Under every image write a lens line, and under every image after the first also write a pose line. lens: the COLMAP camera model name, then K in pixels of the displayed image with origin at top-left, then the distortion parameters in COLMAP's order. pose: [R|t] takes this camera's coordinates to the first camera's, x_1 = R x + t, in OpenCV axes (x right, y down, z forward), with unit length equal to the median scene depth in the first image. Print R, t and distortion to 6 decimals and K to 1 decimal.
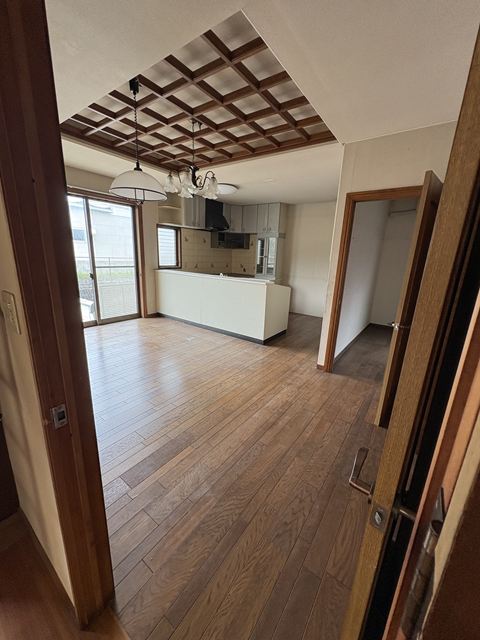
lens RADIAL K [[252.2, 0, 240.5], [0, 252.2, 320.6], [0, 0, 1]] dist [-0.001291, 0.000224]
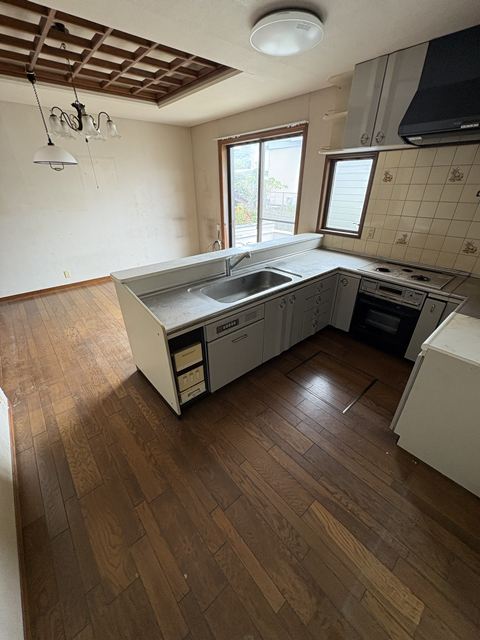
lens RADIAL K [[252.2, 0, 240.8], [0, 252.2, 317.0], [0, 0, 1]] dist [-0.001291, 0.000224]
pose [[-0.216625, 0.429432, -0.876734, 0.592214], [-0.251032, 0.843358, 0.475110, -0.421772], [0.943428, 0.323009, -0.074891, 1.405376]]
